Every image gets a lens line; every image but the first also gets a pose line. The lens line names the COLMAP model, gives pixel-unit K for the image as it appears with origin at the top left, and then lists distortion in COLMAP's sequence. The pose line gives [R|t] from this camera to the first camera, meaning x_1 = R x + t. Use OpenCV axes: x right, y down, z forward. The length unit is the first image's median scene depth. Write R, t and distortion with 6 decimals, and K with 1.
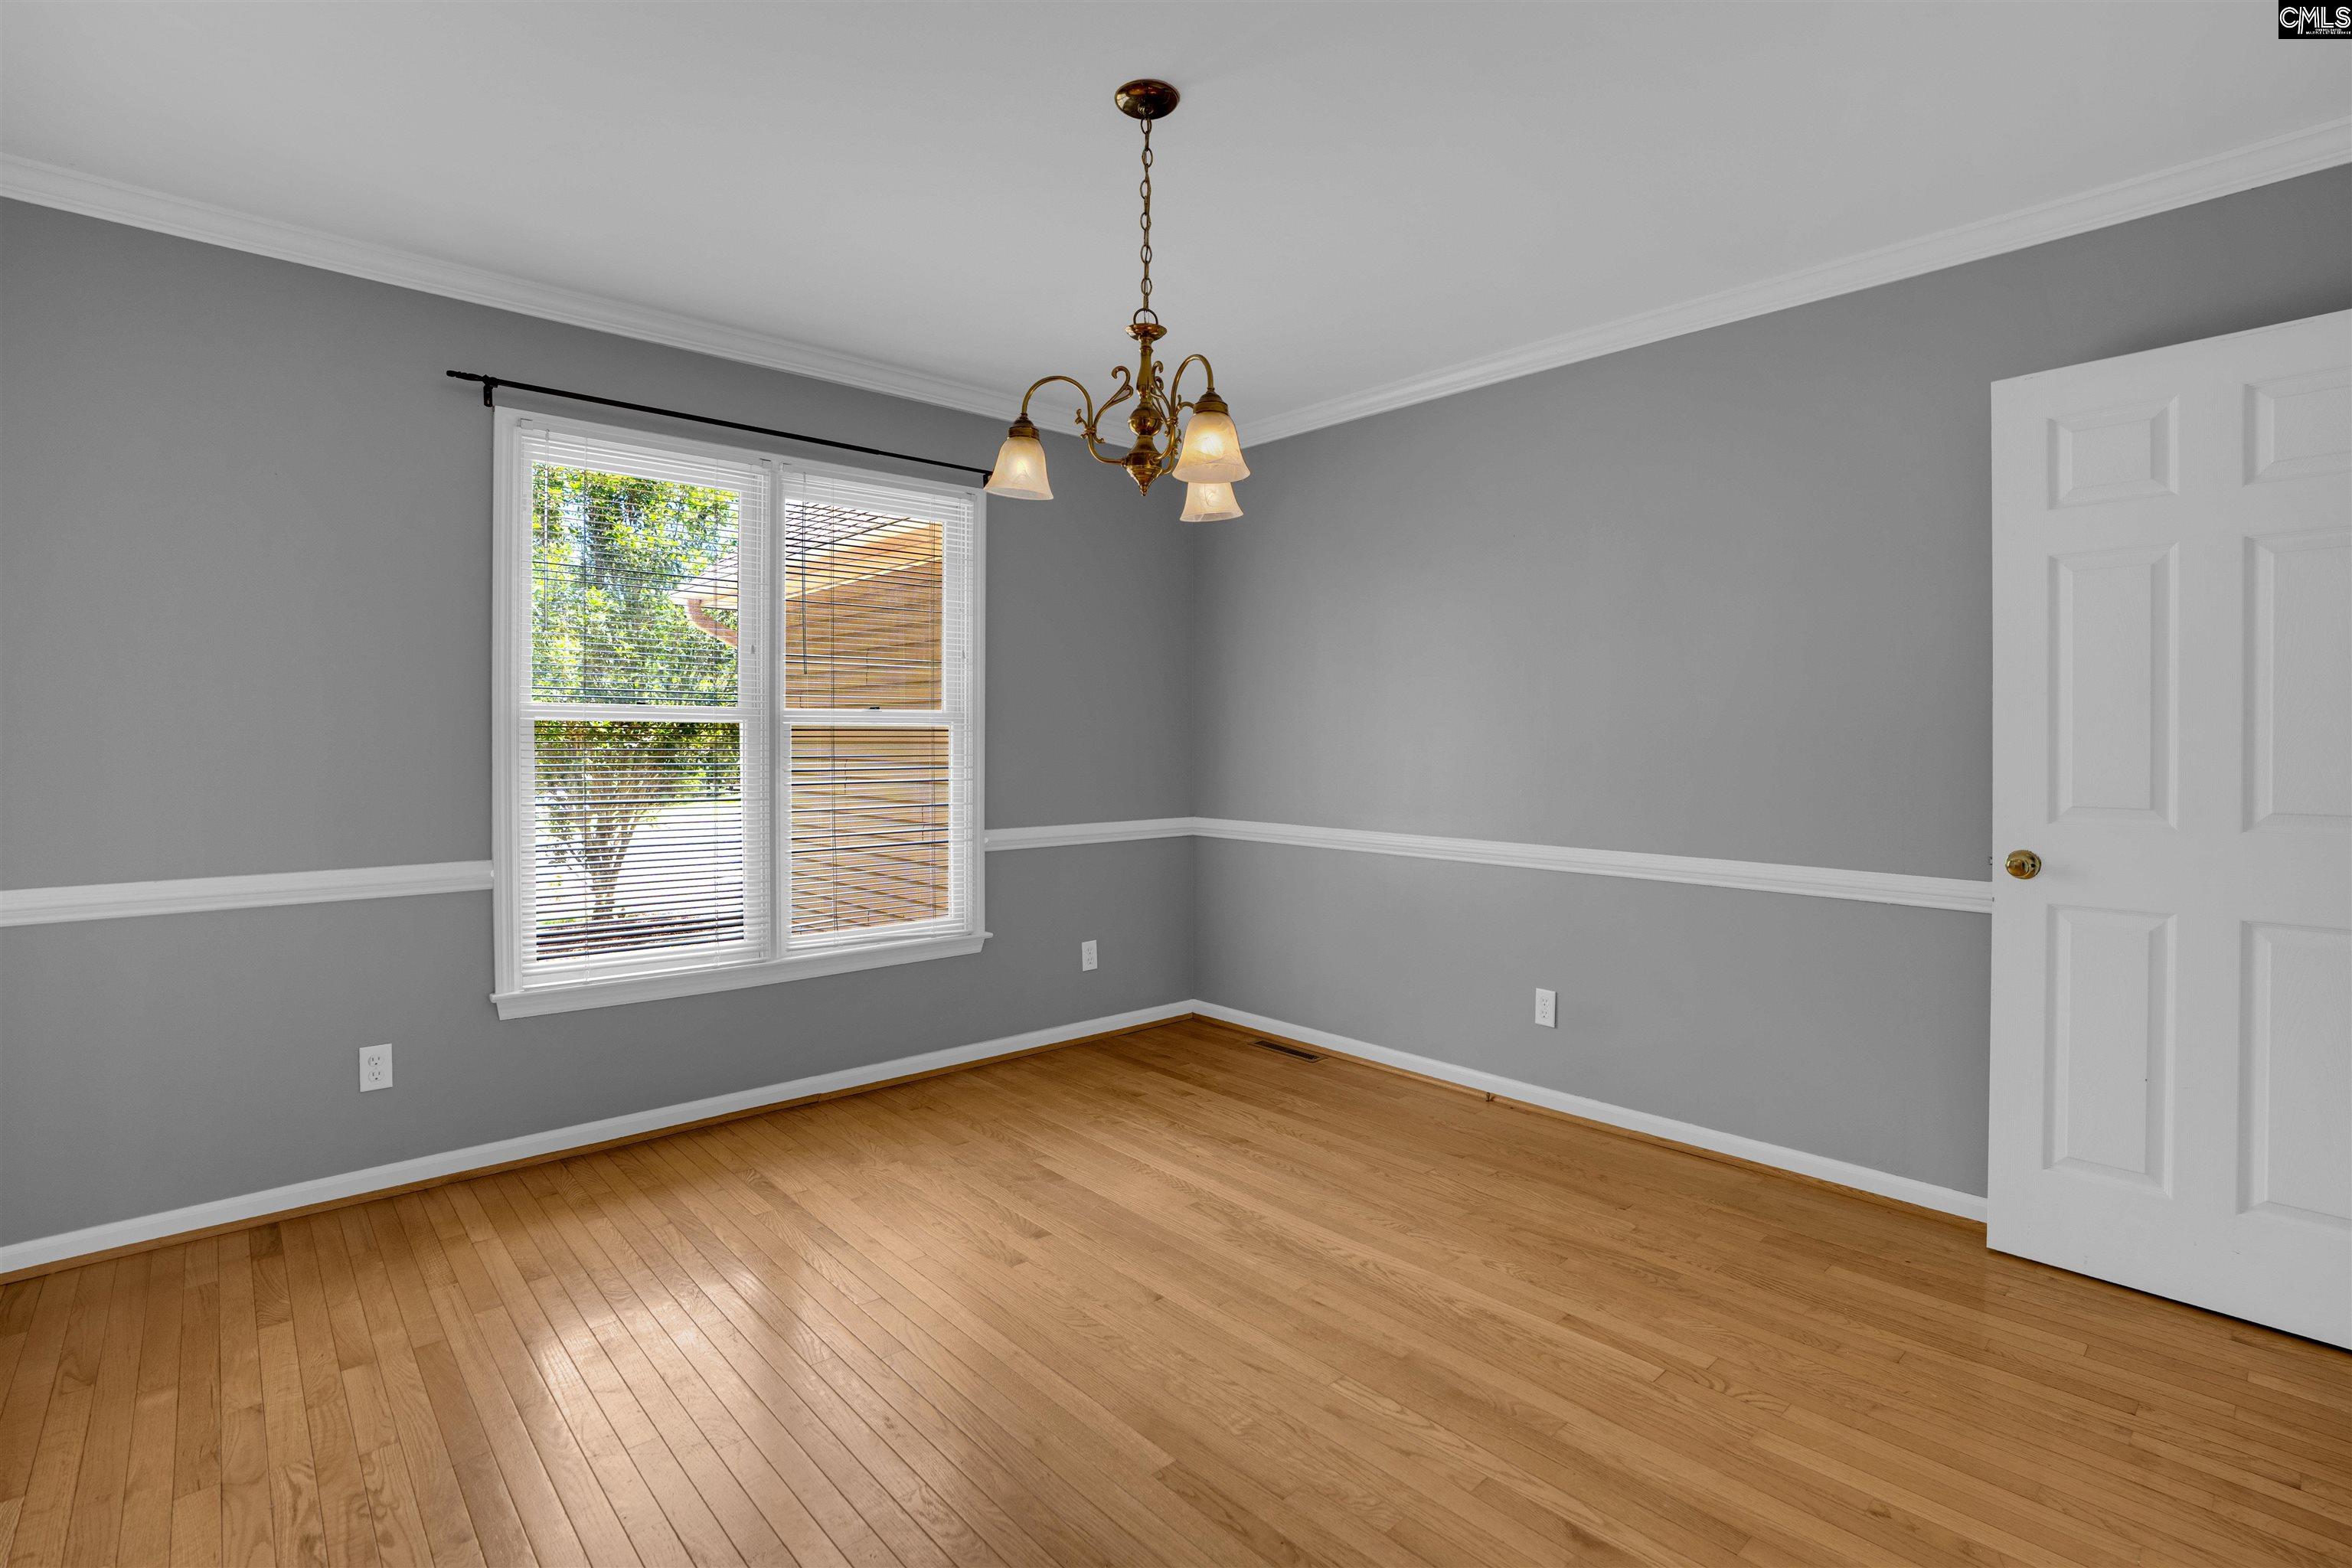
lens RADIAL K [[1107.6, 0, 1167.2], [0, 1107.6, 760.0], [0, 0, 1]] dist [-0.045463, 0.009198]
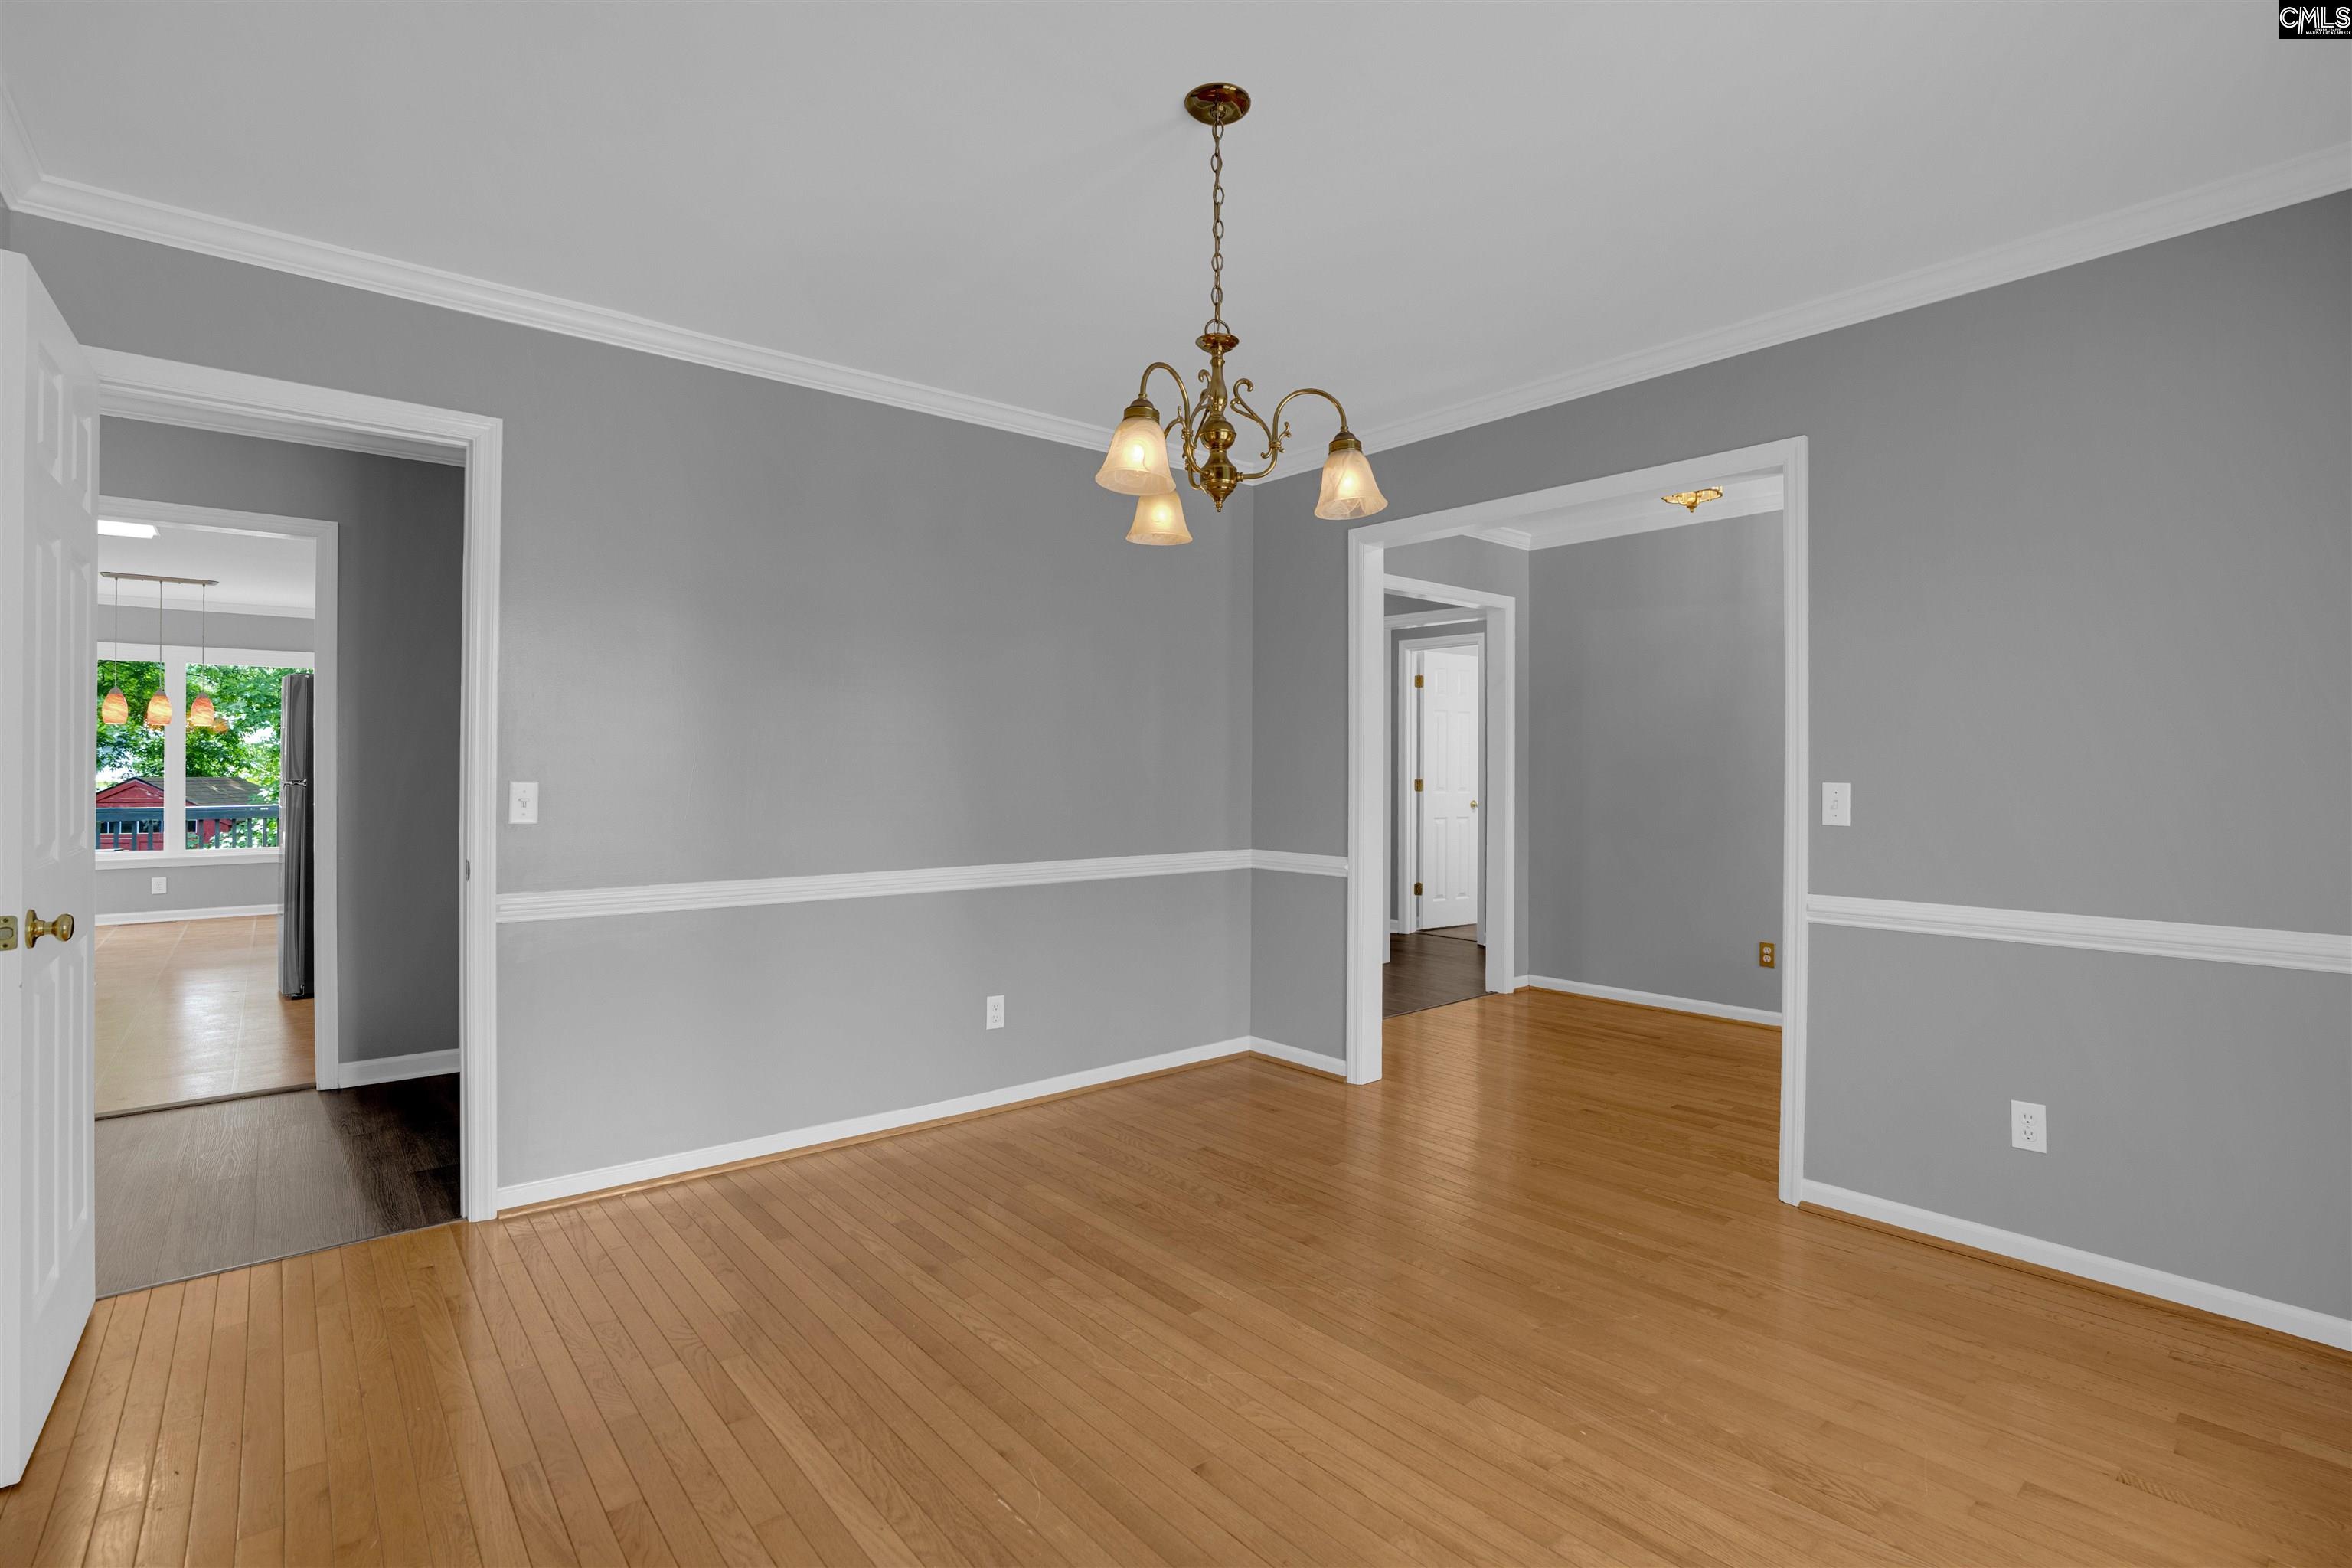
lens RADIAL K [[1107.6, 0, 1181.8], [0, 1107.6, 766.1], [0, 0, 1]] dist [-0.045463, 0.009198]
pose [[-0.999438, -0.005560, 0.033046, -0.014716], [-0.004964, 0.999824, 0.018077, -0.025850], [-0.033140, 0.017903, -0.999290, 1.398361]]
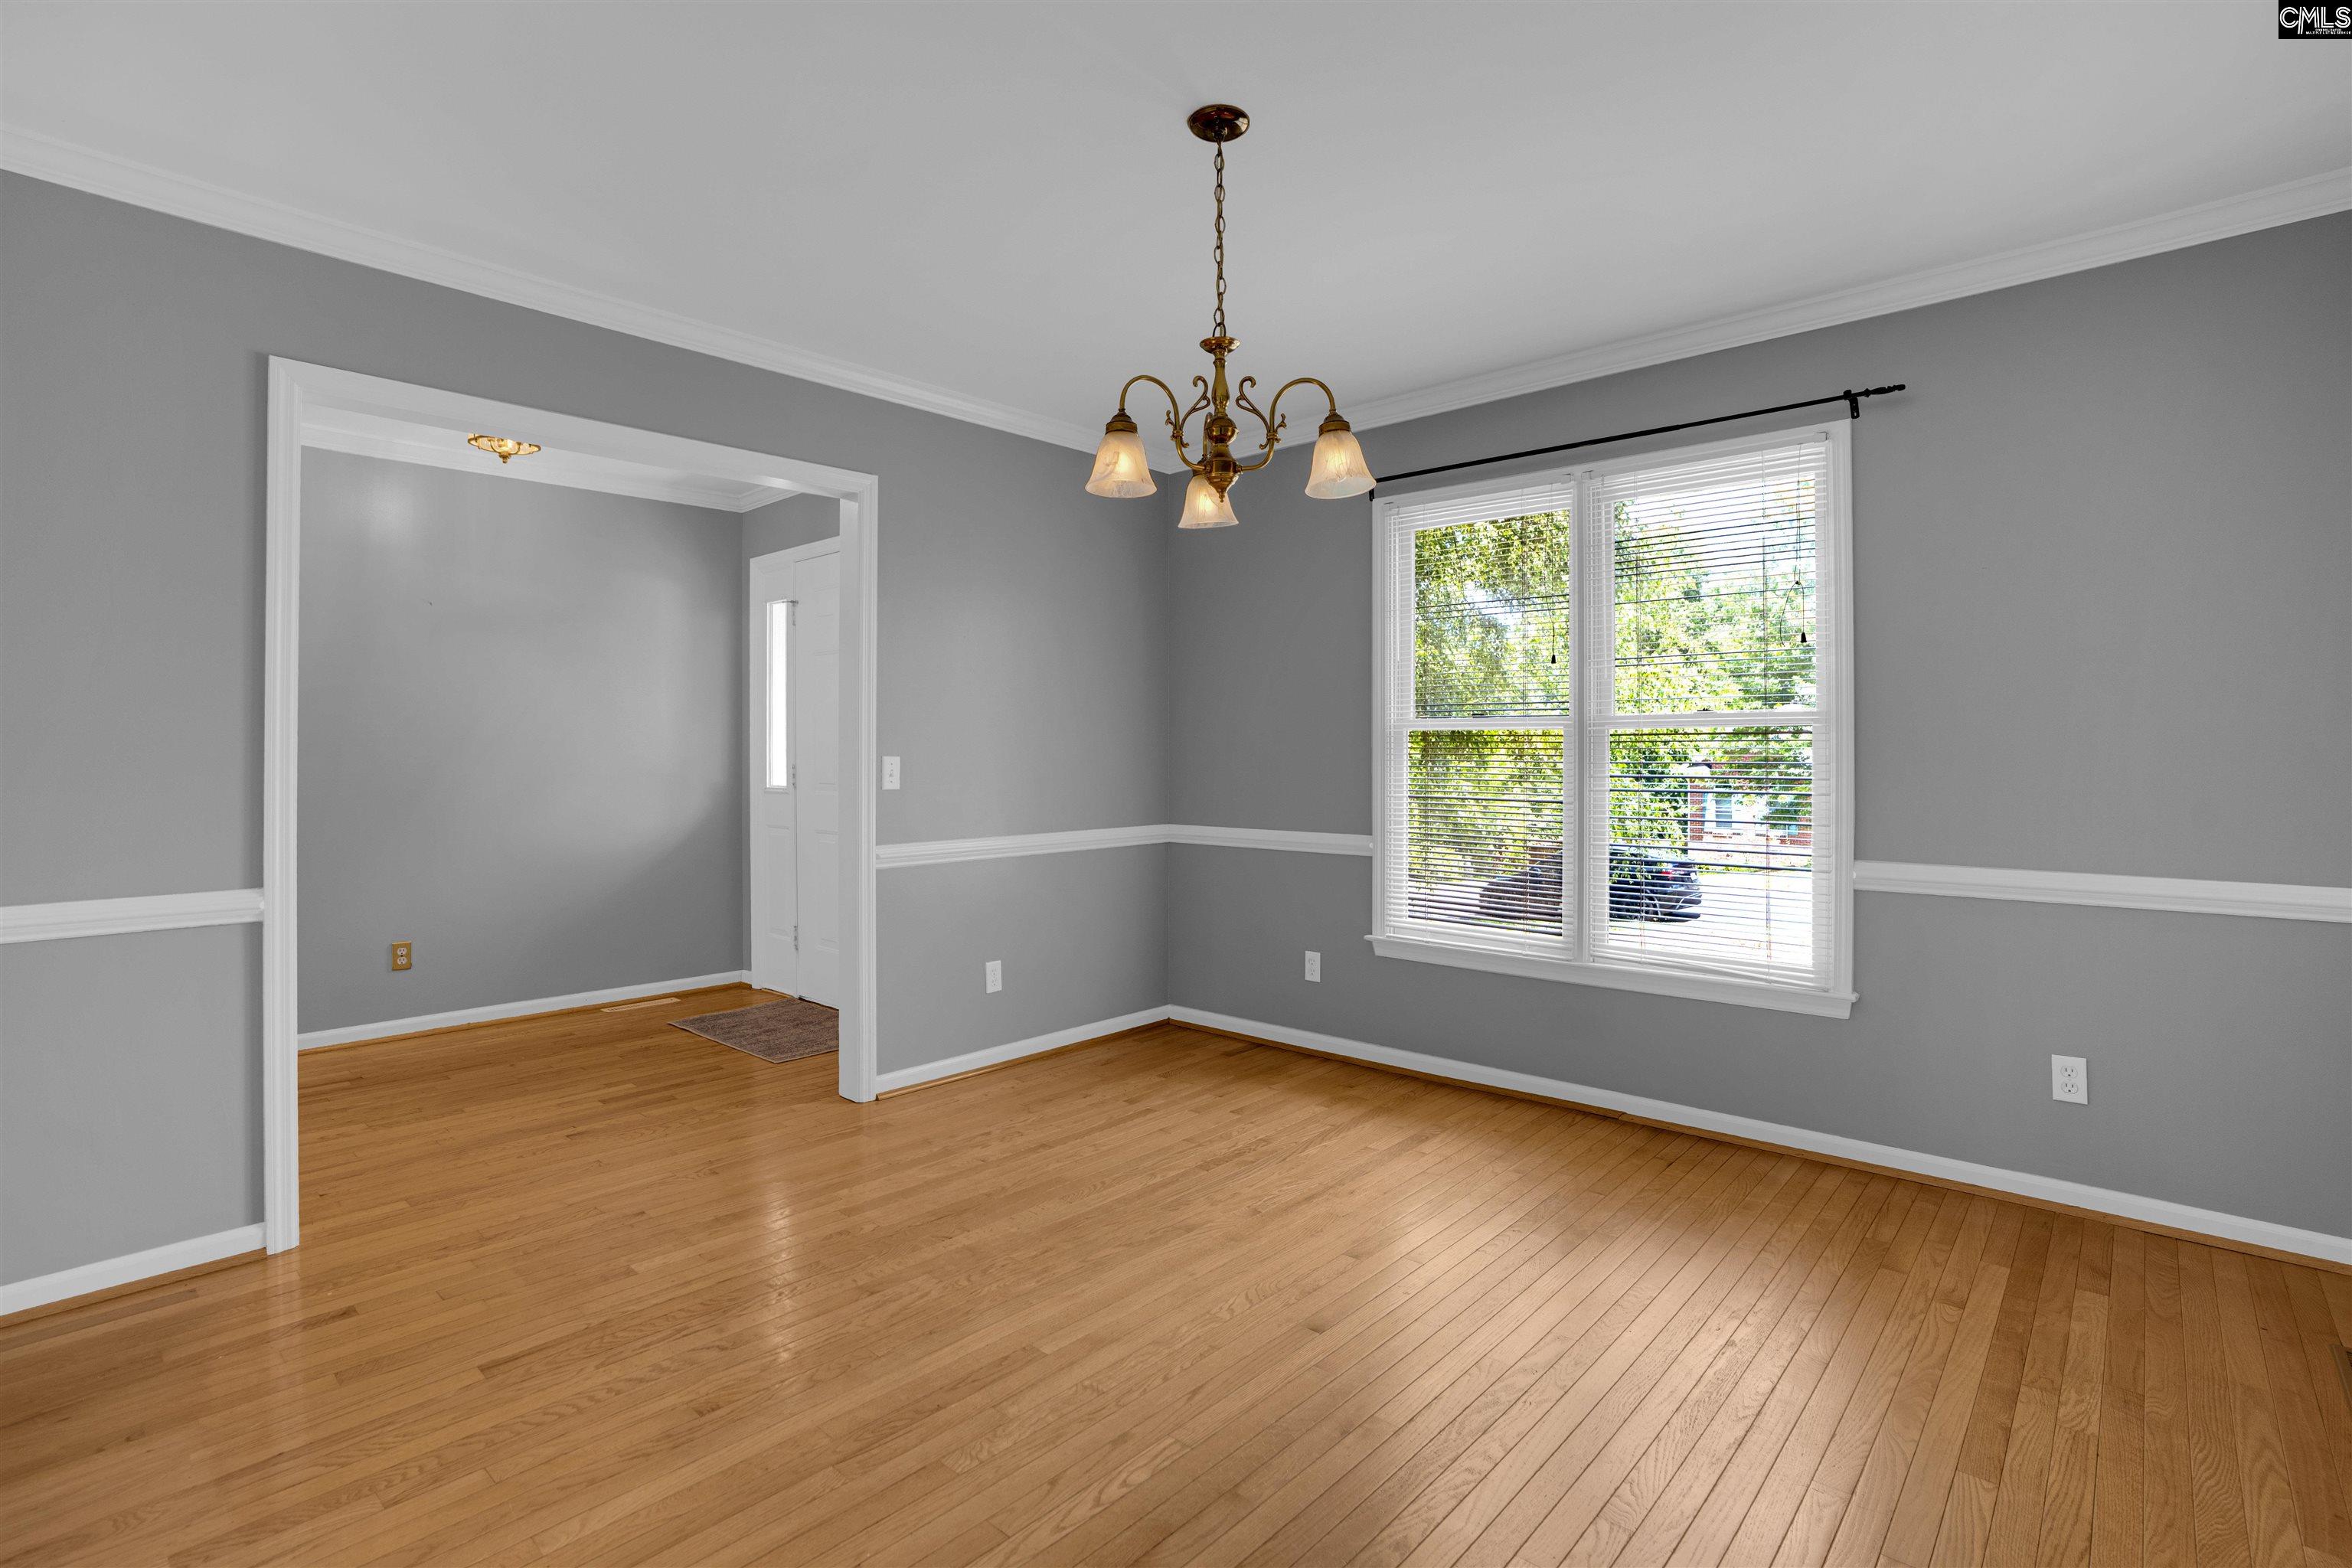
lens RADIAL K [[1107.6, 0, 1172.7], [0, 1107.6, 765.8], [0, 0, 1]] dist [-0.045463, 0.009198]
pose [[0.094644, 0.004717, -0.995500, 0.716018], [-0.016656, 0.999856, 0.003154, 0.004643], [0.995372, 0.016283, 0.094709, 0.612951]]
